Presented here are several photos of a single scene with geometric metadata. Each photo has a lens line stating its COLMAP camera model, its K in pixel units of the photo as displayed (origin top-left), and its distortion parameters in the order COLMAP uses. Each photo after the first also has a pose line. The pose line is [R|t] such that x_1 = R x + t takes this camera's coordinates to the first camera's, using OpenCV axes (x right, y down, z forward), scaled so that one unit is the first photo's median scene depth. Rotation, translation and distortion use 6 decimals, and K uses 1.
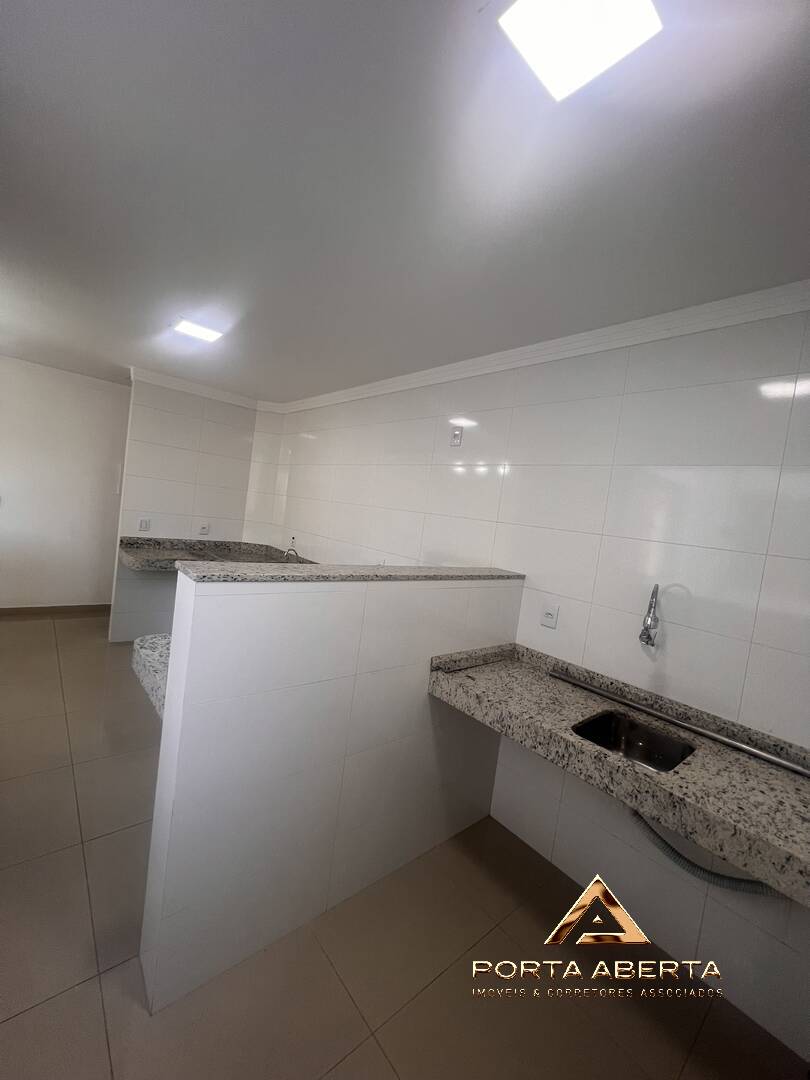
lens RADIAL K [[427.4, 0, 405.5], [0, 427.4, 535.8], [0, 0, 1]] dist [0.000419, -0.000301]
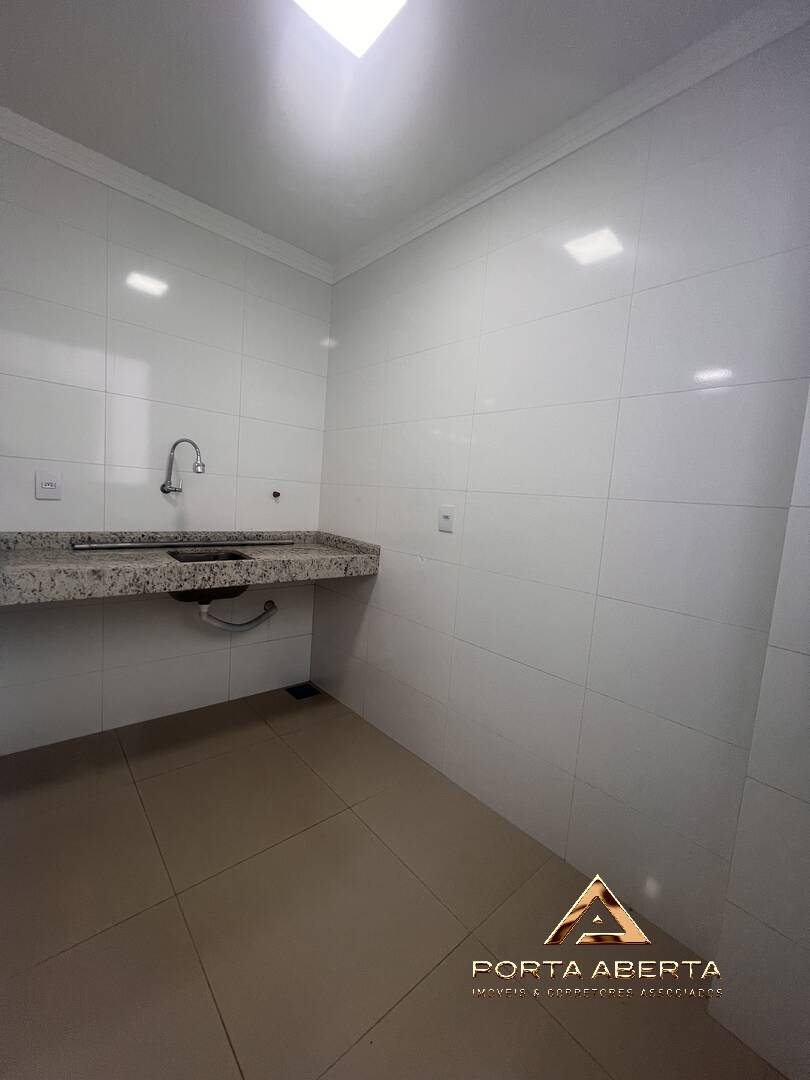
lens RADIAL K [[427.4, 0, 403.9], [0, 427.4, 539.4], [0, 0, 1]] dist [0.000419, -0.000301]
pose [[0.003004, -0.228784, 0.973473, -0.647505], [-0.029047, 0.973046, 0.228773, 0.097288], [-0.999574, -0.028963, -0.003722, 0.382400]]
